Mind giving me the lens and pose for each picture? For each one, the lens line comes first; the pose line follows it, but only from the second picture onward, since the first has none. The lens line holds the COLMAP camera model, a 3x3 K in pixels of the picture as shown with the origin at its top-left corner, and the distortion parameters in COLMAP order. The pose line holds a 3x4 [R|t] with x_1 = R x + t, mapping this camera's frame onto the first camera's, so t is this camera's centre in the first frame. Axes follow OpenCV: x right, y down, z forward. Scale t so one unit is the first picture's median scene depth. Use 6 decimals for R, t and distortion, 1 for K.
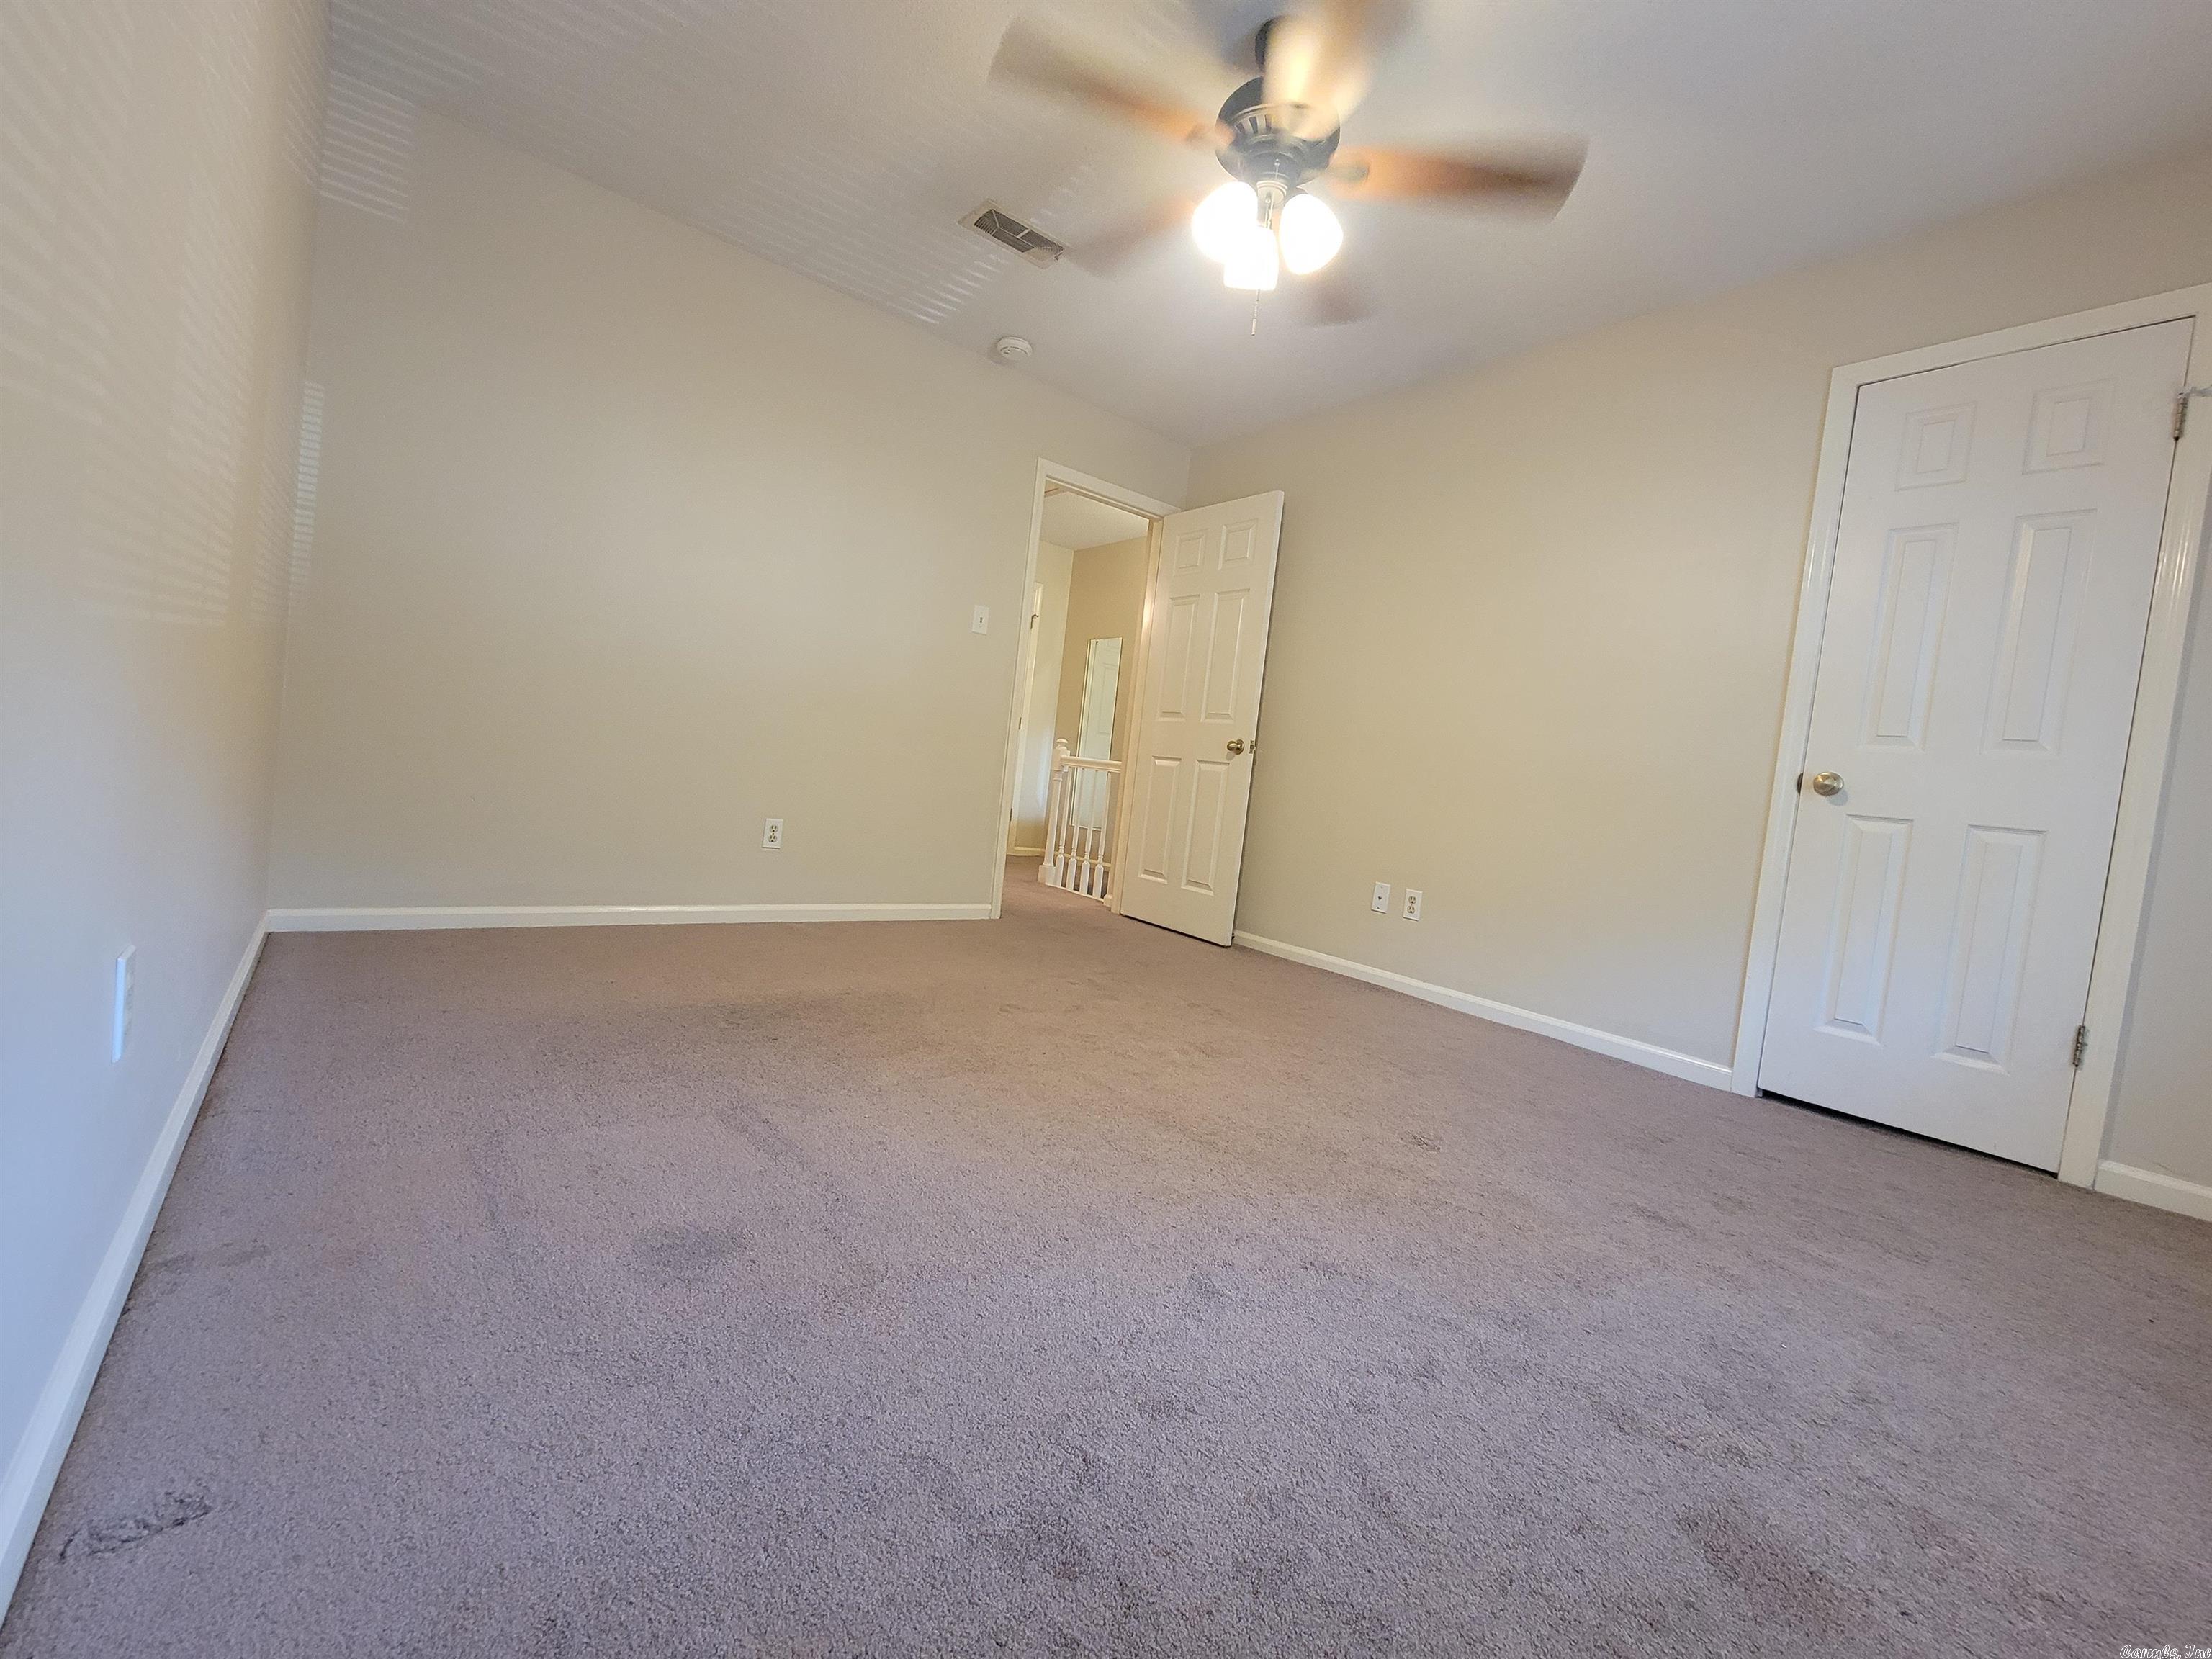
lens RADIAL K [[892.5, 0, 1107.8], [0, 892.5, 830.1], [0, 0, 1]] dist [0.003408, -0.002008]
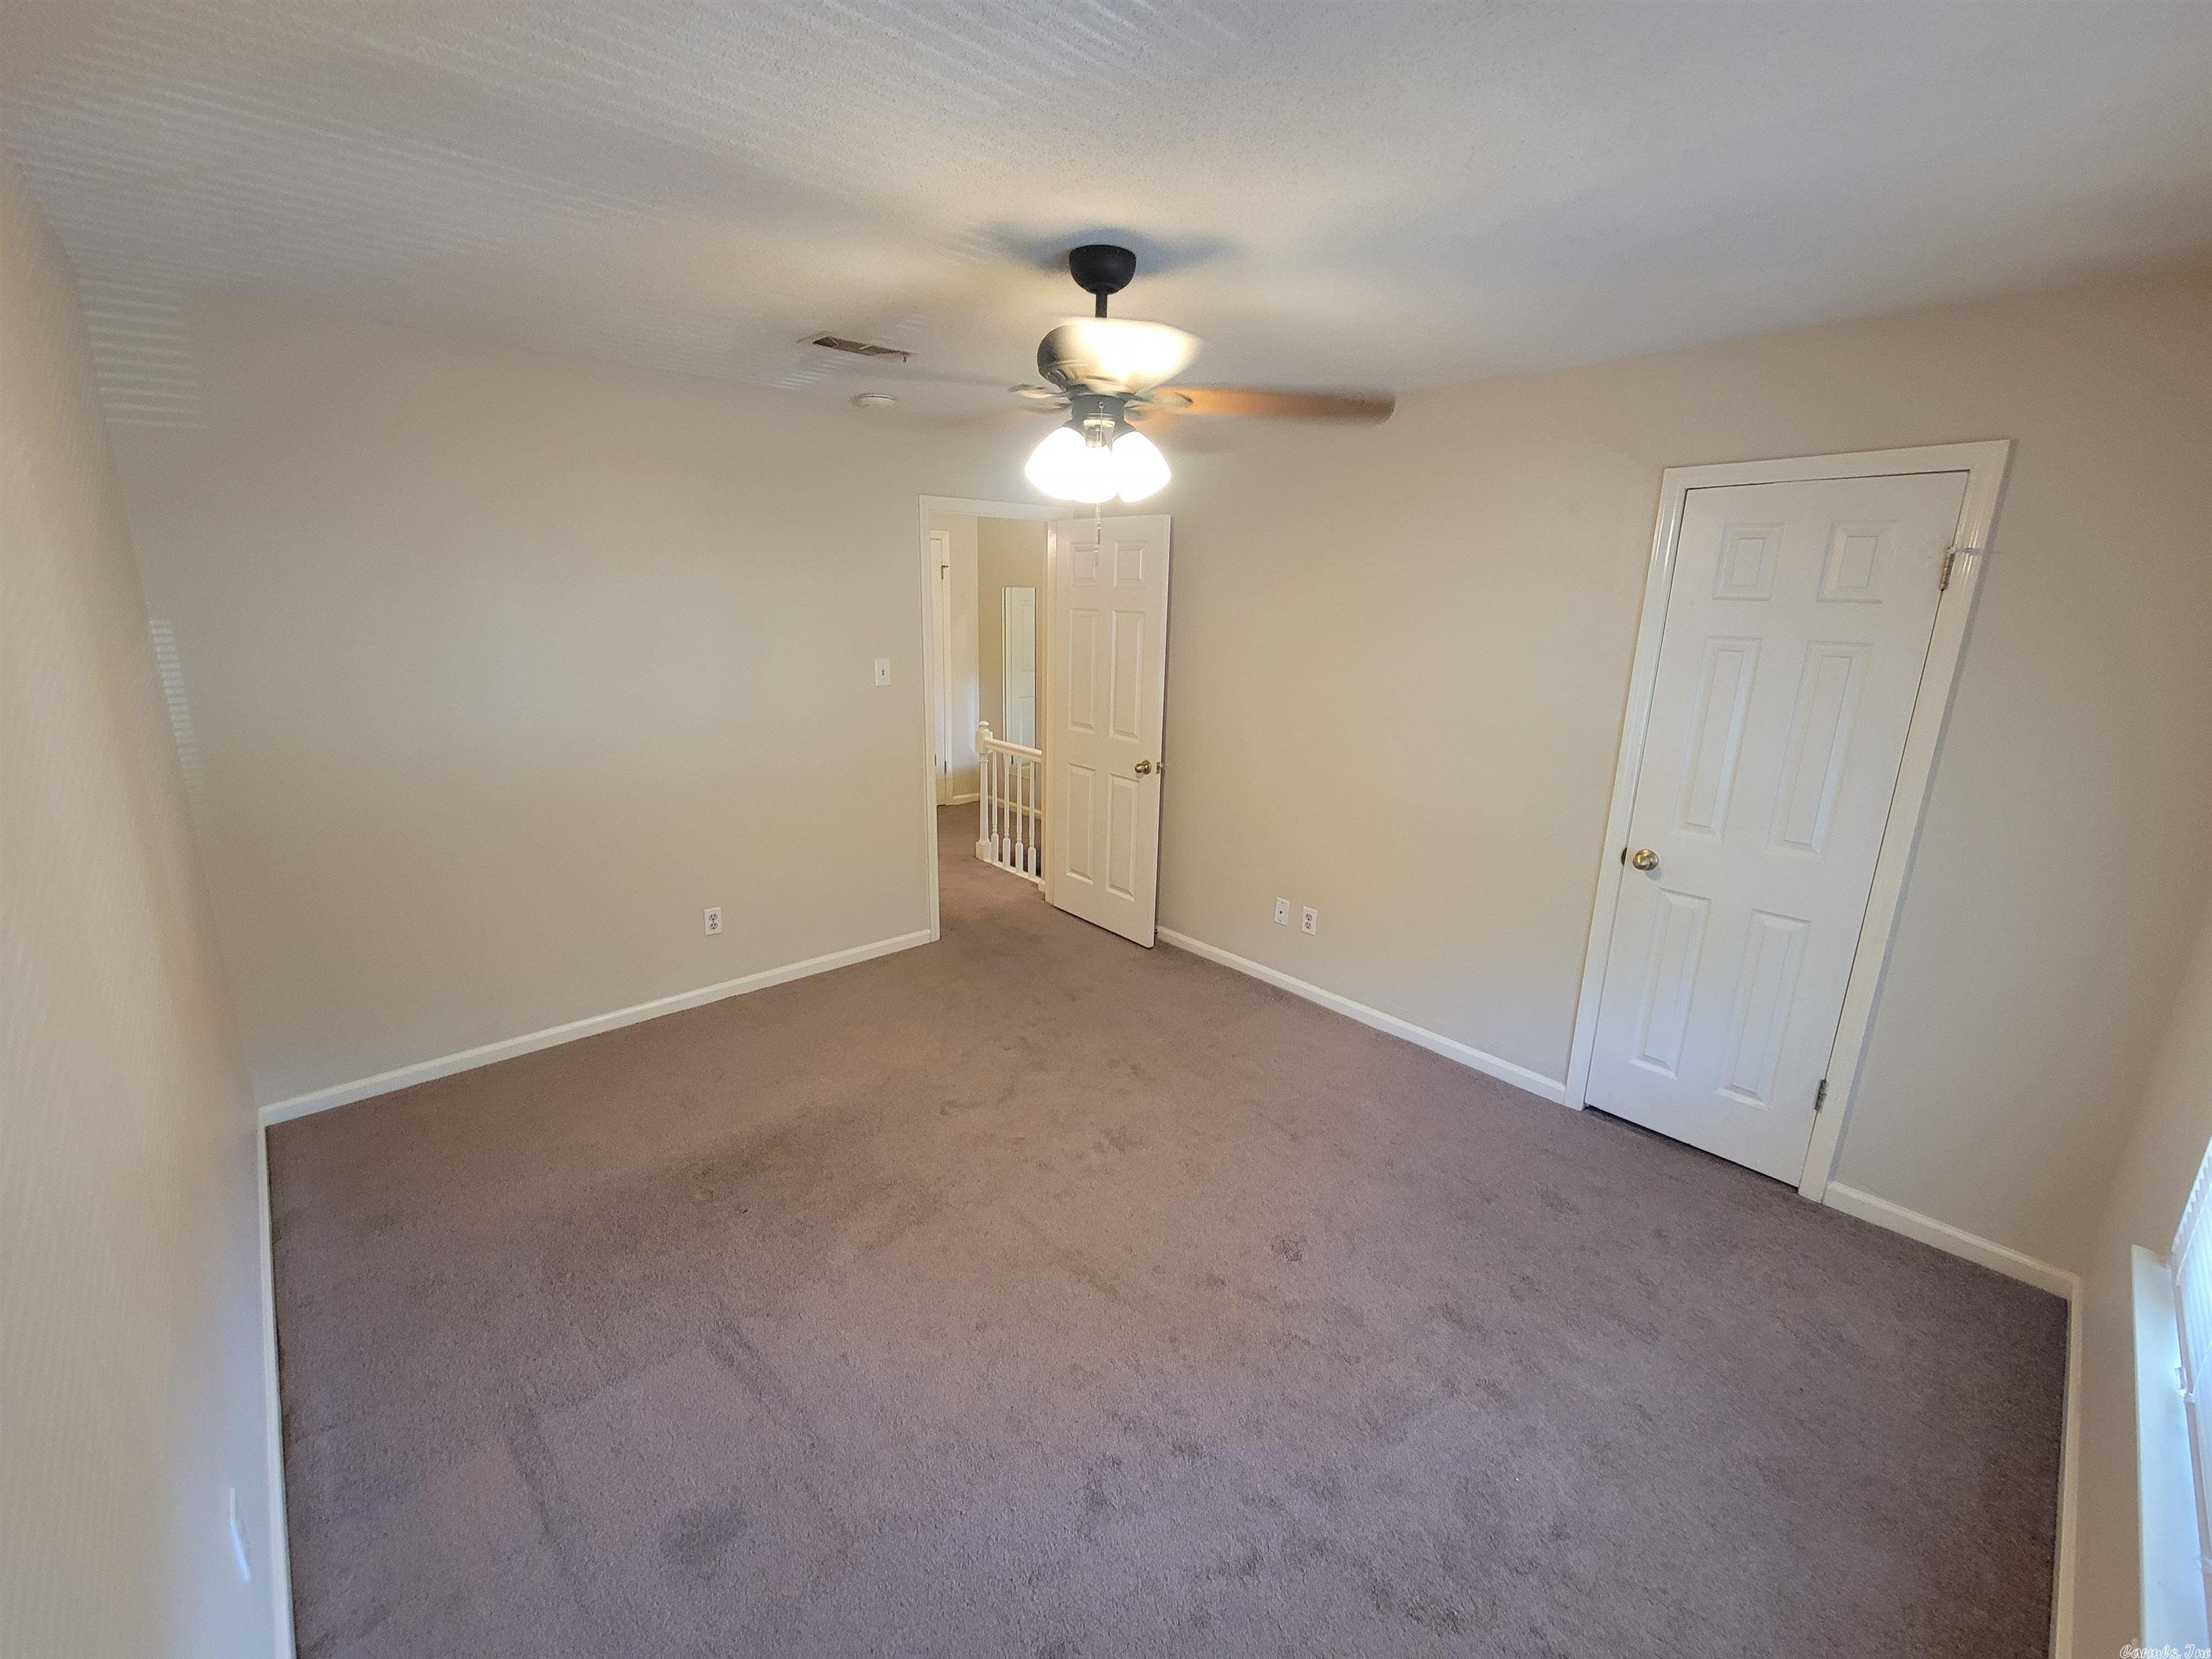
lens RADIAL K [[892.5, 0, 1108.6], [0, 892.5, 819.9], [0, 0, 1]] dist [0.003408, -0.002008]
pose [[0.994503, -0.098527, 0.035441, 0.109484], [0.089505, 0.975583, 0.200565, -0.456897], [-0.054337, -0.196291, 0.979039, -0.071810]]
